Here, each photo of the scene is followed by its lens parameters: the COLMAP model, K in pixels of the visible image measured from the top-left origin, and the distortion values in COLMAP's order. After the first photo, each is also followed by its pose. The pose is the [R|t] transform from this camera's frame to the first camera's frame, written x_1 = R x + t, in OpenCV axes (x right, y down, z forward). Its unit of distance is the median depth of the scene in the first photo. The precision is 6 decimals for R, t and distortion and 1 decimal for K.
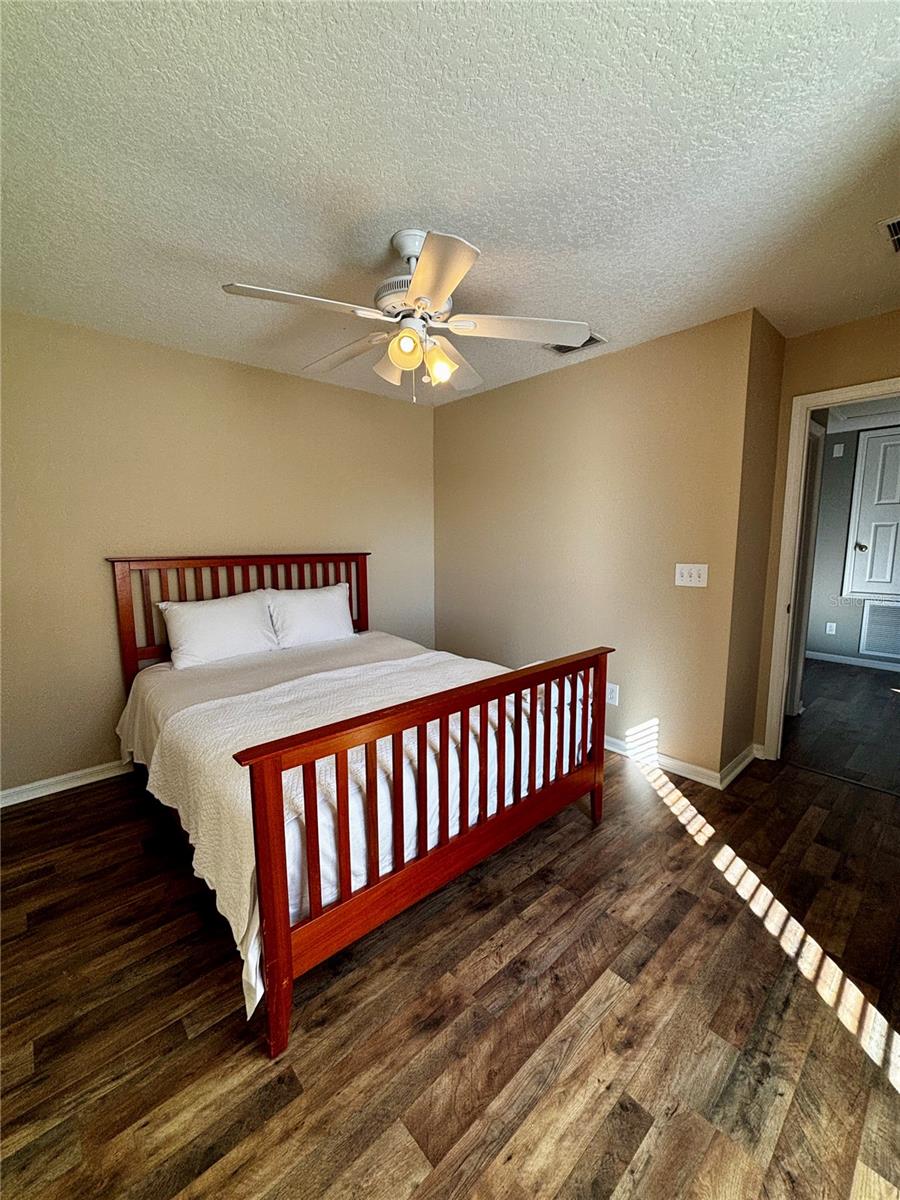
lens RADIAL K [[477.4, 0, 452.1], [0, 477.4, 604.0], [0, 0, 1]] dist [-0.002606, -0.000320]
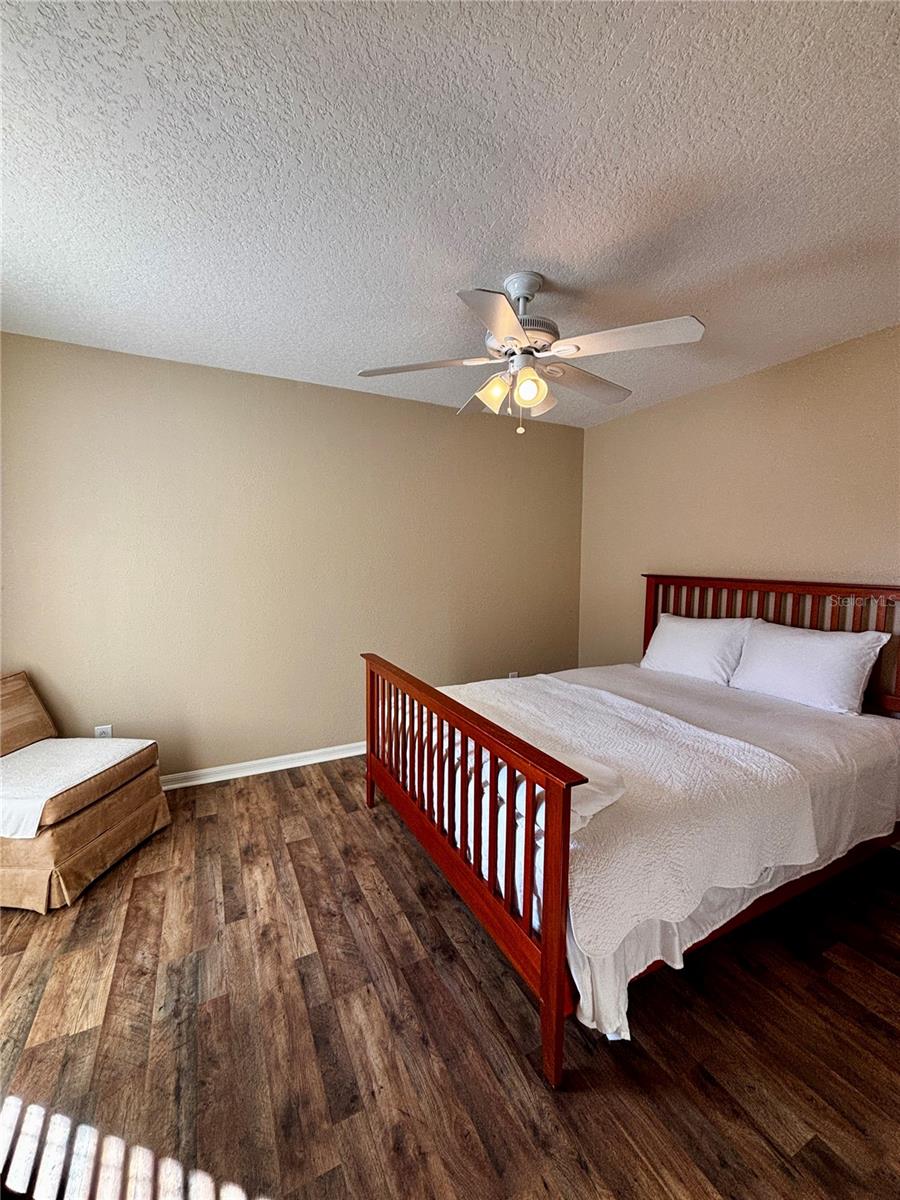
lens RADIAL K [[477.4, 0, 447.5], [0, 477.4, 599.7], [0, 0, 1]] dist [-0.002606, -0.000320]
pose [[-0.262839, 0.076551, -0.961798, 1.280813], [-0.132936, 0.984467, 0.114684, -0.198692], [0.955638, 0.158001, -0.248580, 1.479159]]
